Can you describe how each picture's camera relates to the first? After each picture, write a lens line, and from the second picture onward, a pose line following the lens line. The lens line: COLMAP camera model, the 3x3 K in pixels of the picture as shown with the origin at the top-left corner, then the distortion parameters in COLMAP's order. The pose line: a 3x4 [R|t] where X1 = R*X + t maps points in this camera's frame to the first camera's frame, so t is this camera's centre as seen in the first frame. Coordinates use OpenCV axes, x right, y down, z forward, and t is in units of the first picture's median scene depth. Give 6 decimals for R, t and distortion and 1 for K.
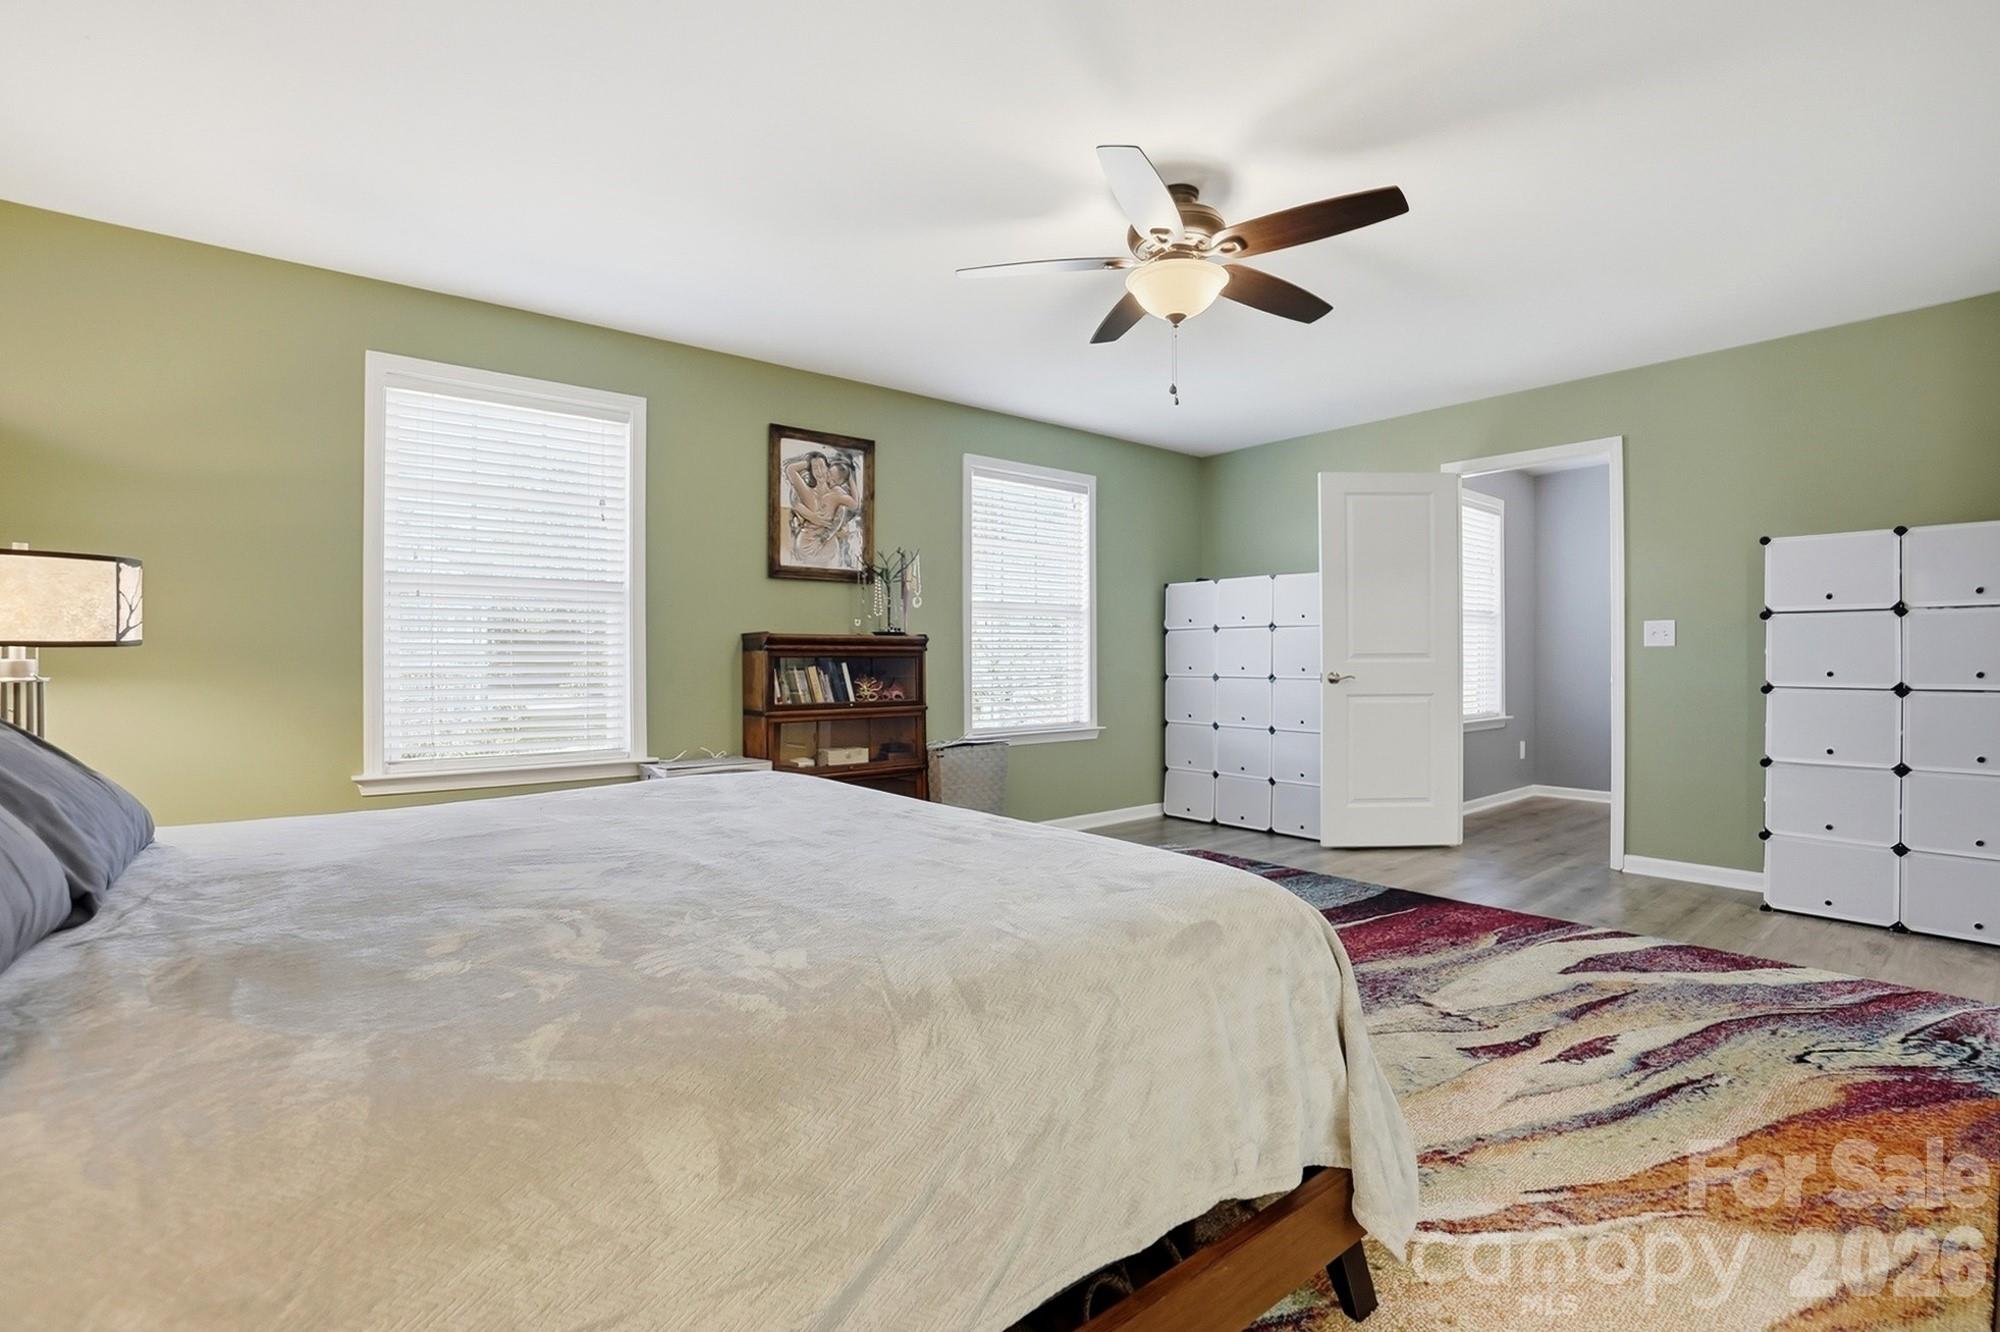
lens RADIAL K [[908.0, 0, 994.9], [0, 908.0, 652.9], [0, 0, 1]] dist [-0.069205, 0.029697]
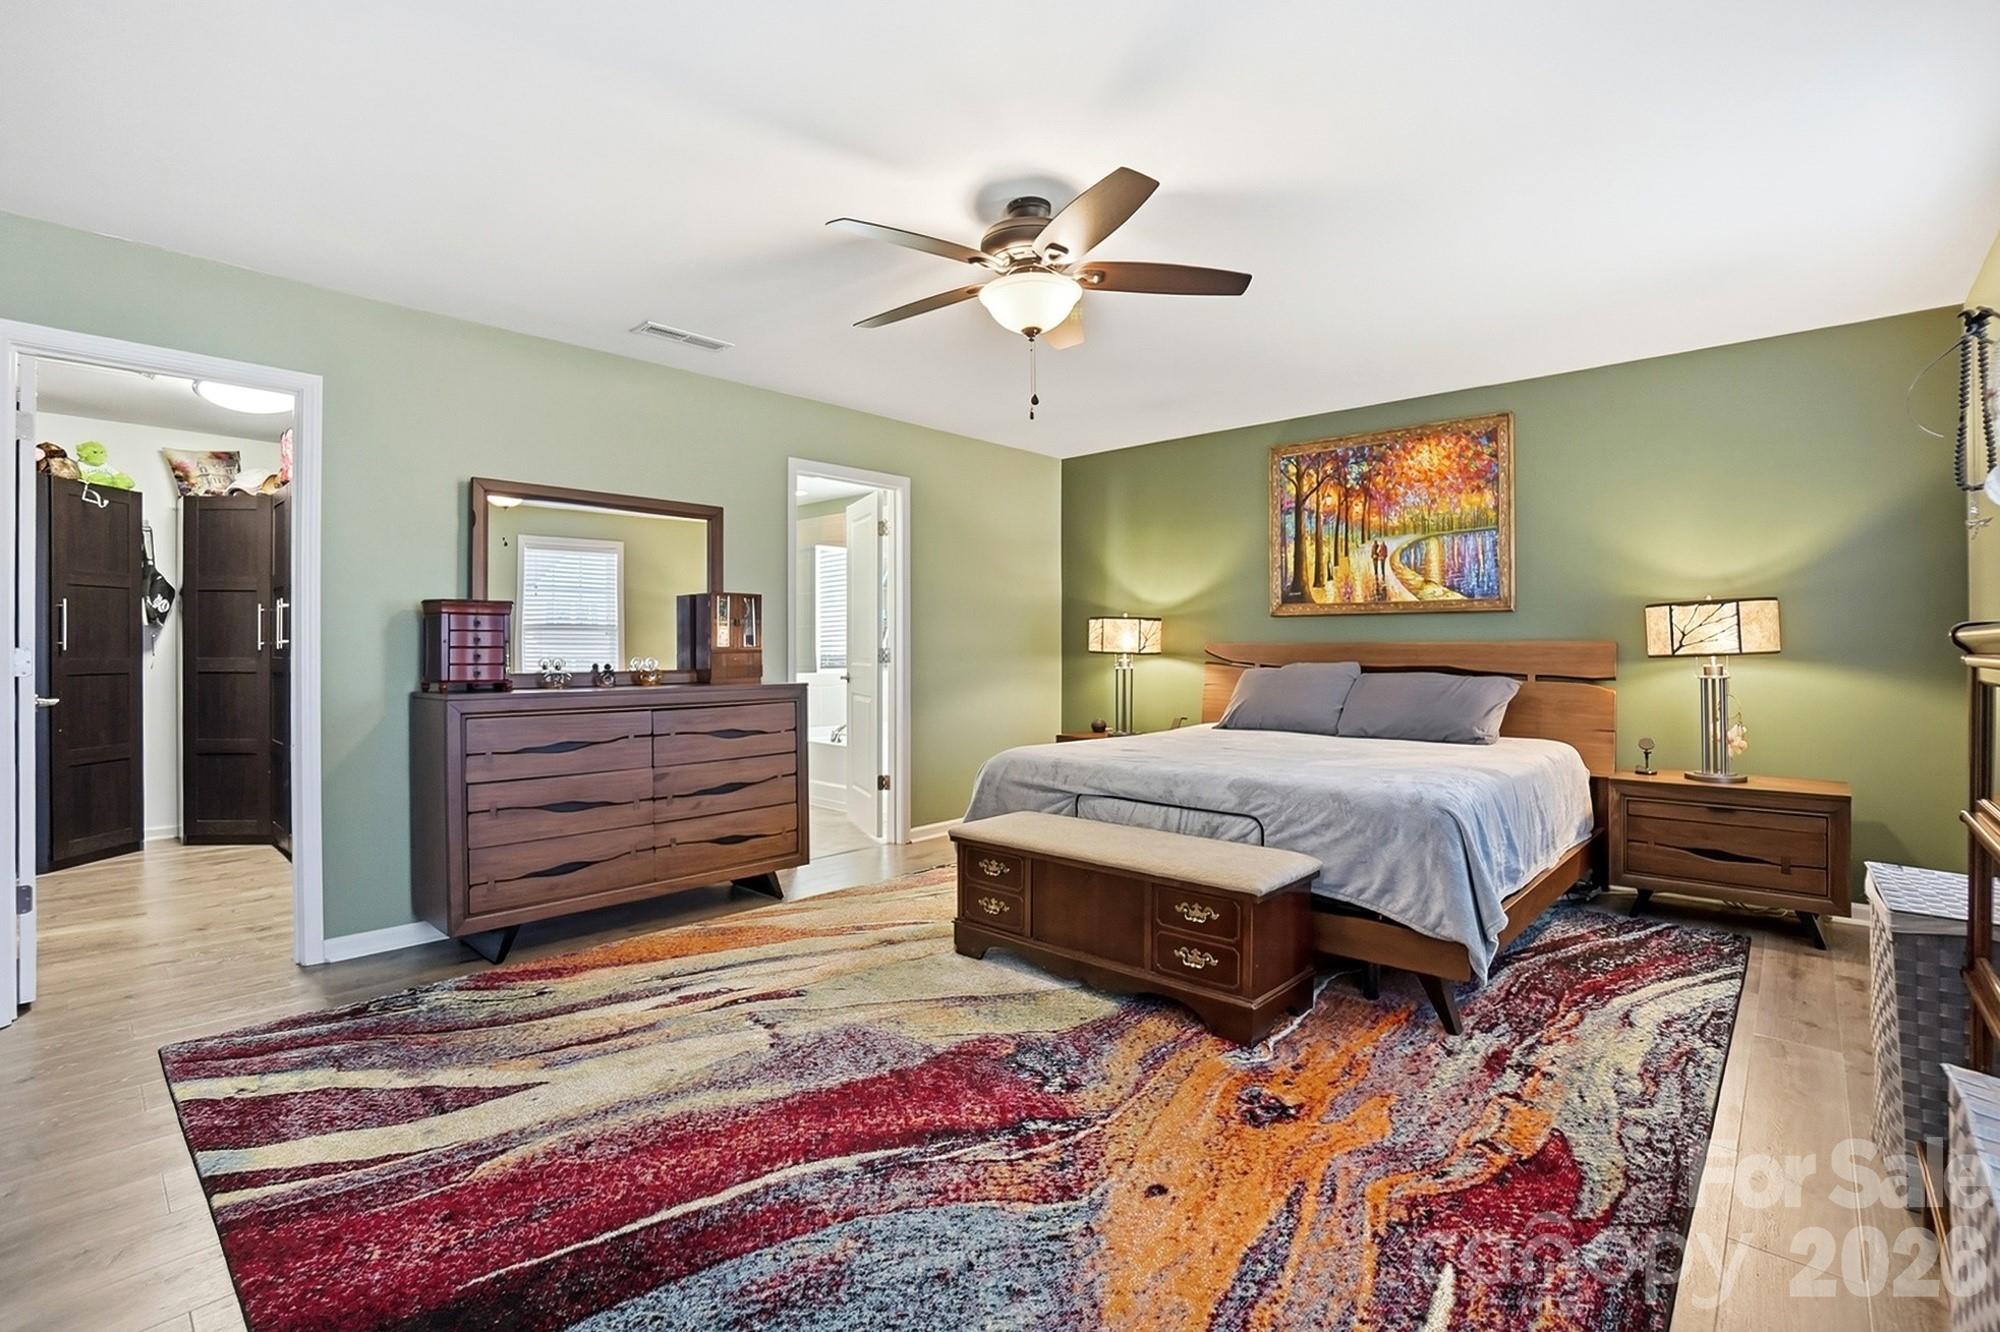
lens RADIAL K [[908.0, 0, 994.9], [0, 908.0, 652.9], [0, 0, 1]] dist [-0.069205, 0.029697]
pose [[-0.990353, 0.005112, -0.138473, 0.352049], [0.005252, 0.999986, -0.000647, -0.015366], [0.138468, -0.001368, -0.990366, 1.831140]]
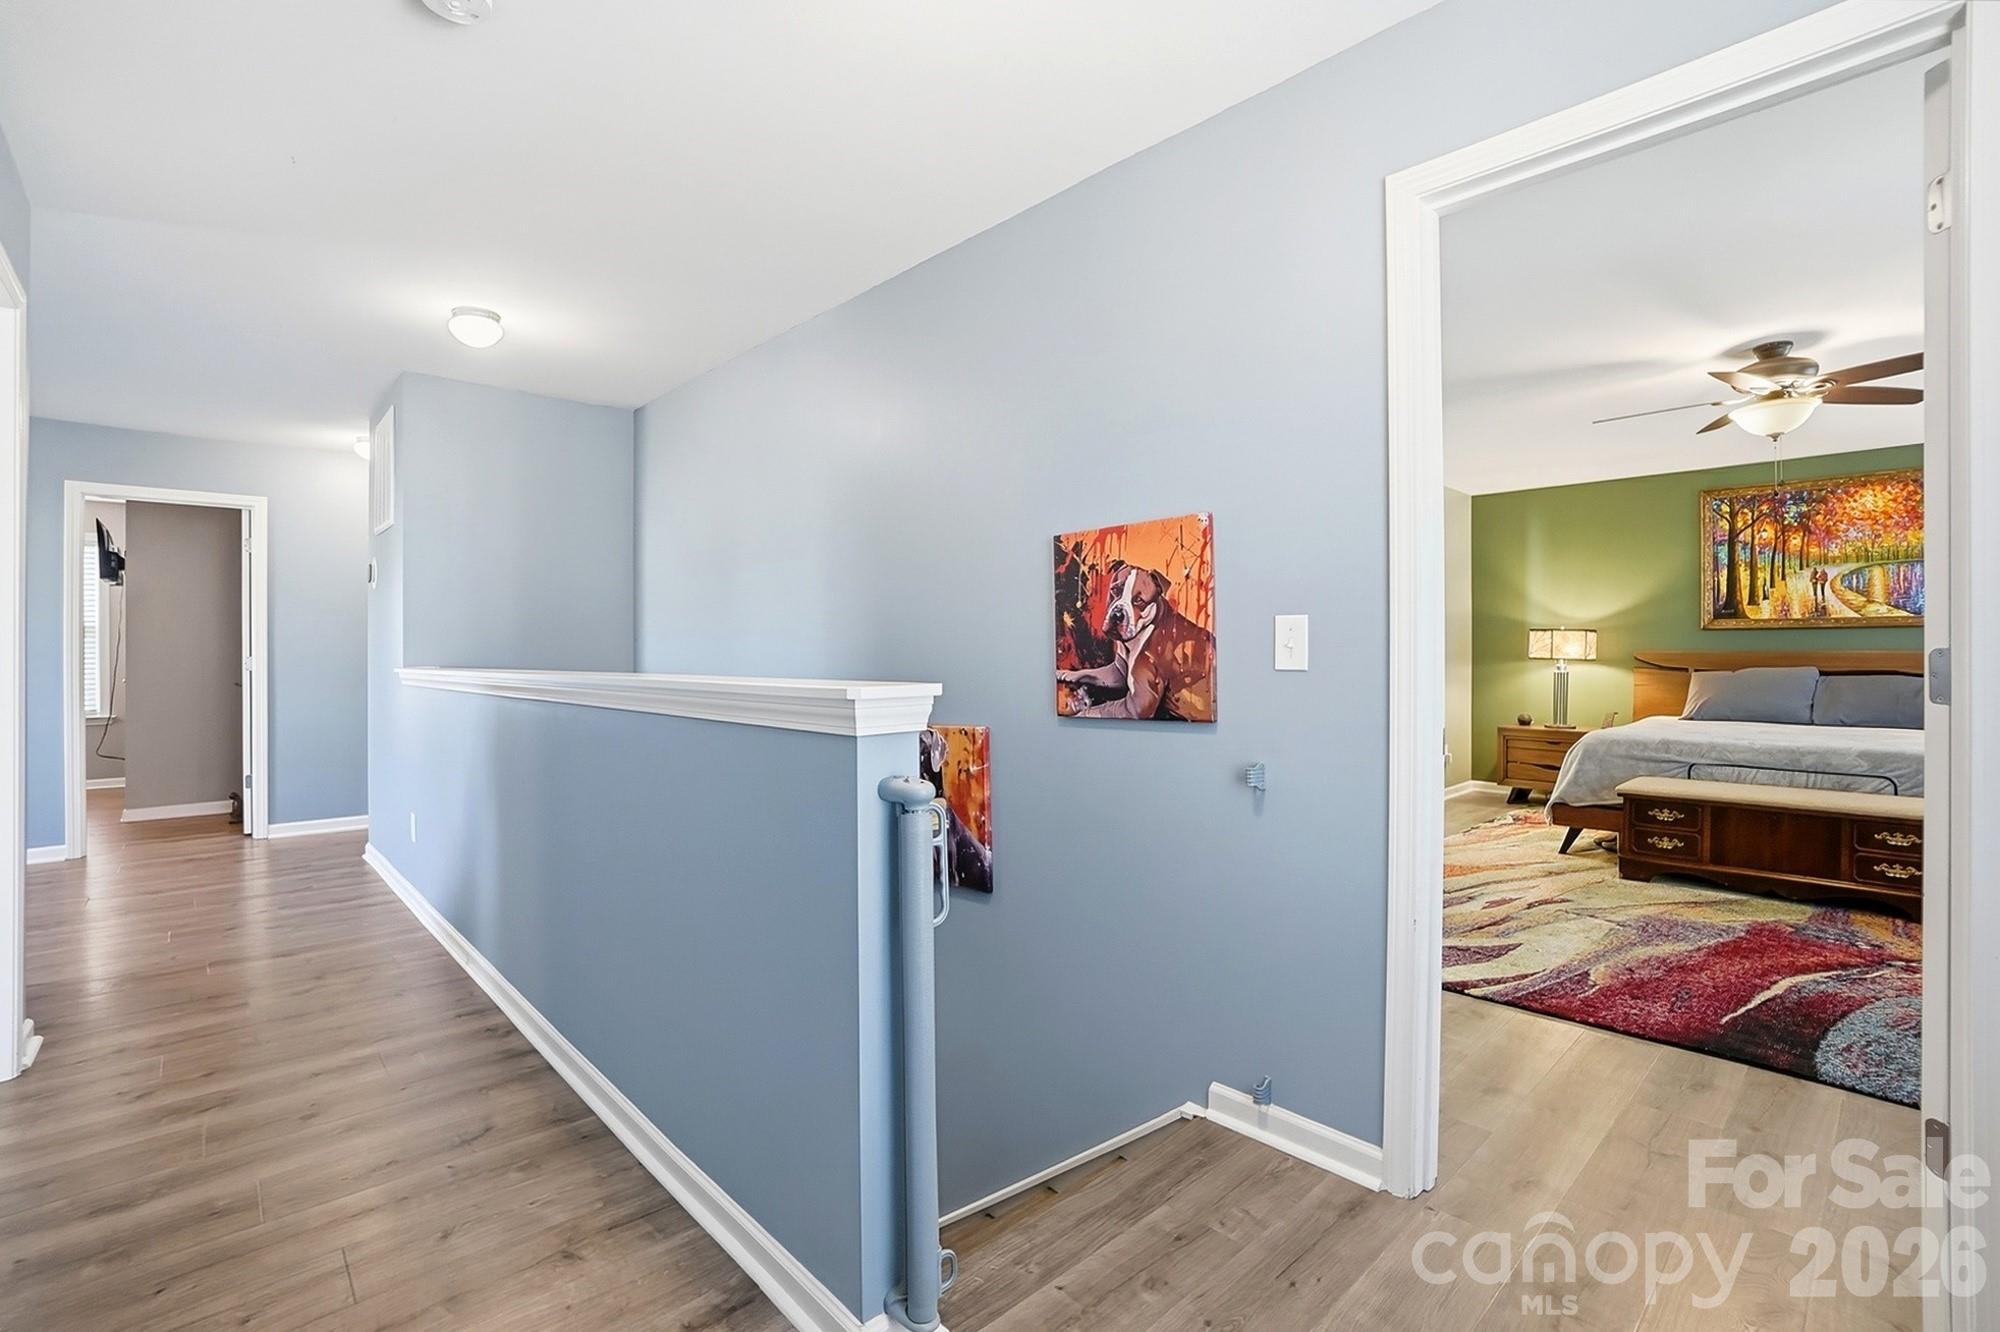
lens RADIAL K [[897.3, 0, 996.2], [0, 897.3, 656.3], [0, 0, 1]] dist [-0.063987, 0.023371]
pose [[-0.997863, 0.002676, -0.065289, 1.412905], [0.003014, 0.999983, -0.005088, -0.015484], [0.065275, -0.005273, -0.997853, 2.118155]]
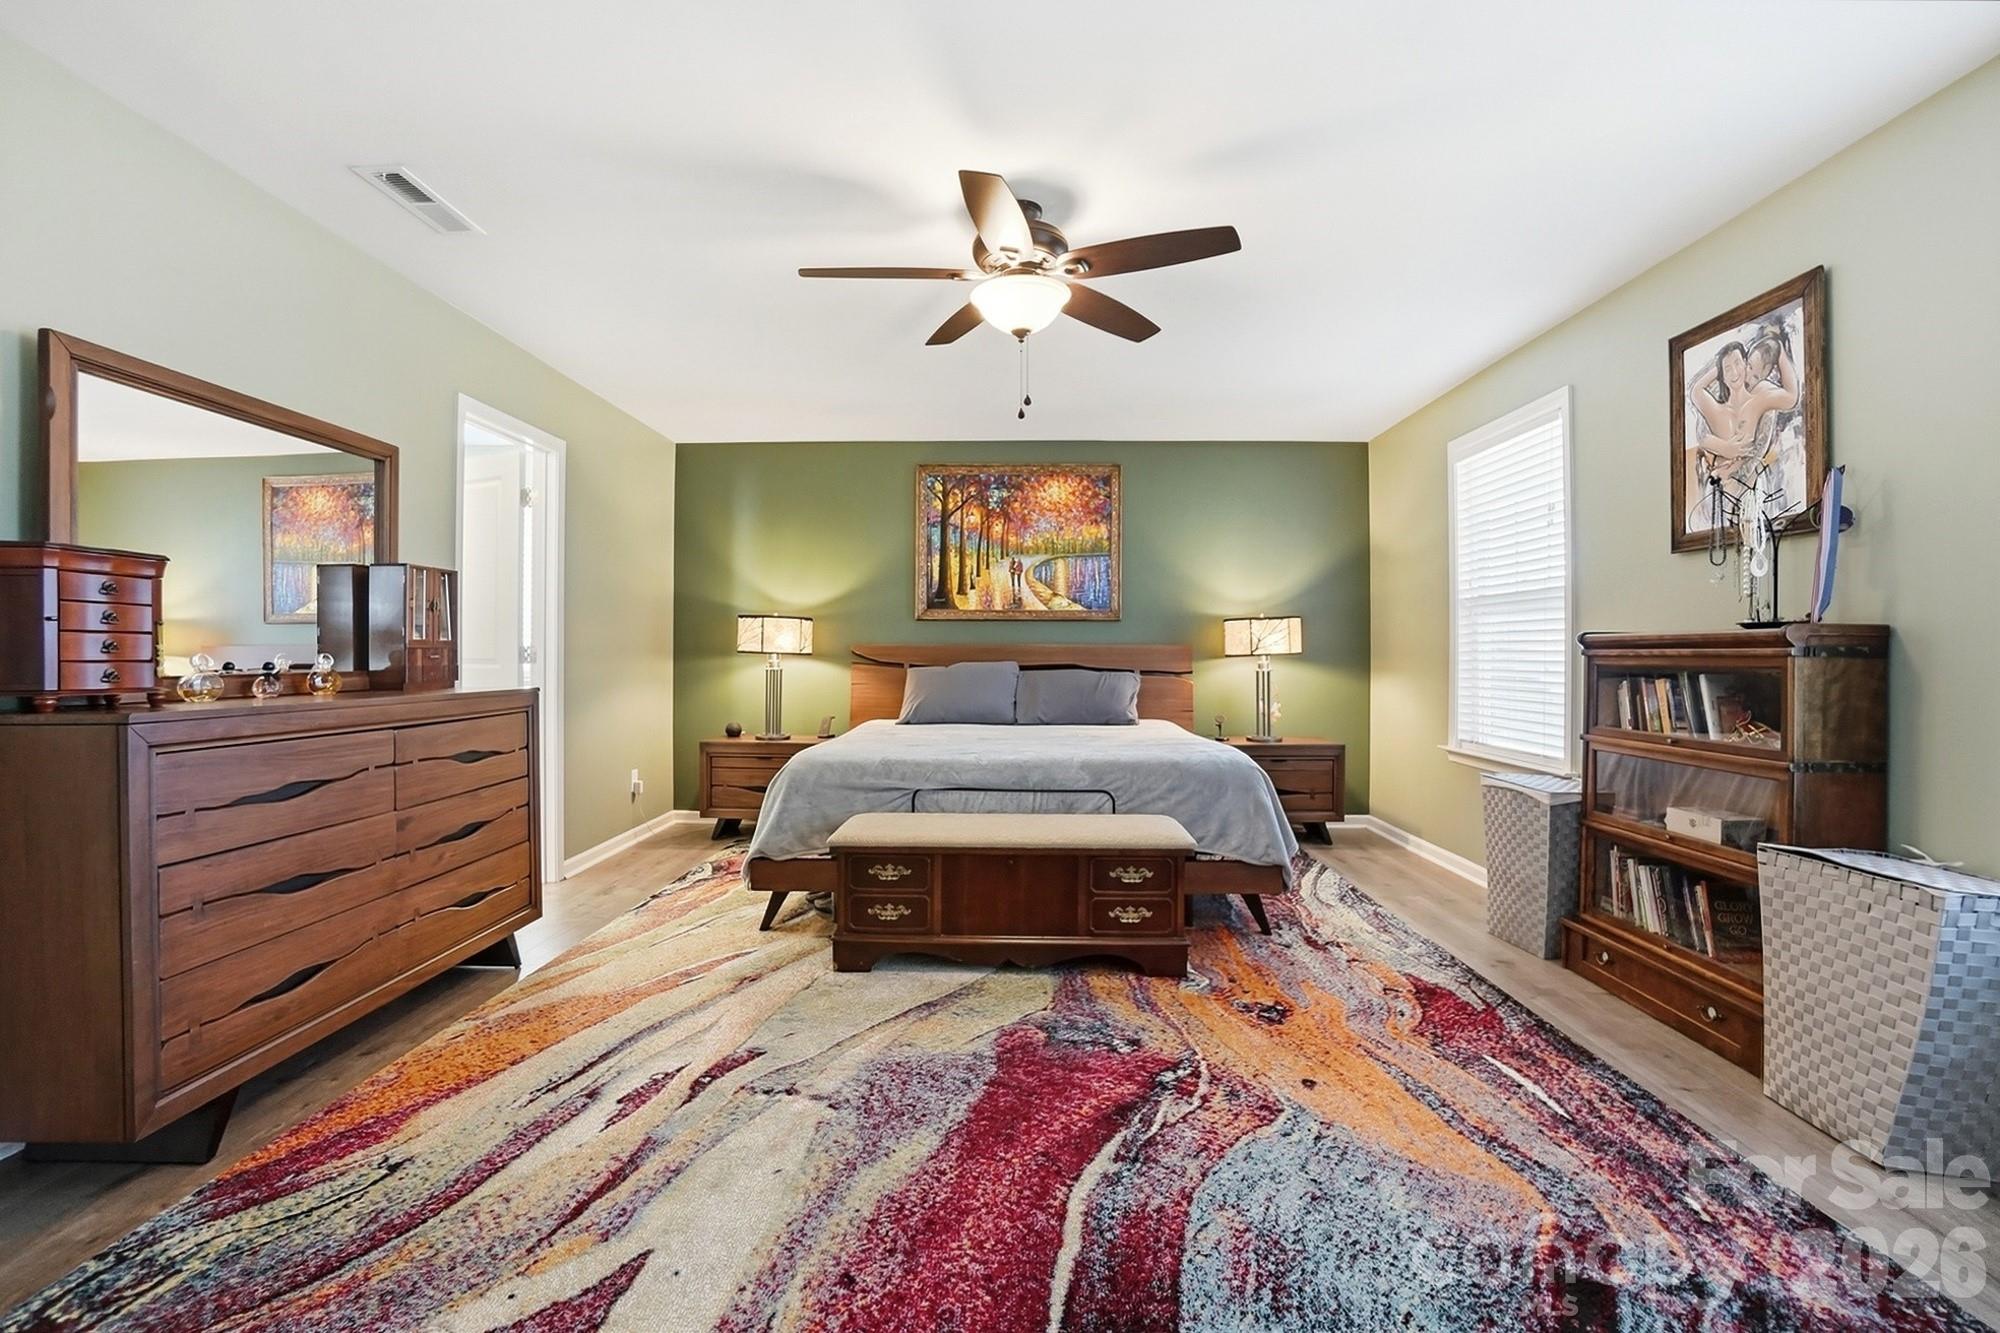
lens RADIAL K [[888.2, 0, 997.8], [0, 888.2, 665.2], [0, 0, 1]] dist [-0.066441, 0.025168]
pose [[-0.654023, 0.009286, -0.756418, 0.899297], [0.003596, 0.999952, 0.009166, -0.005369], [0.756466, 0.003275, -0.654024, 1.511723]]
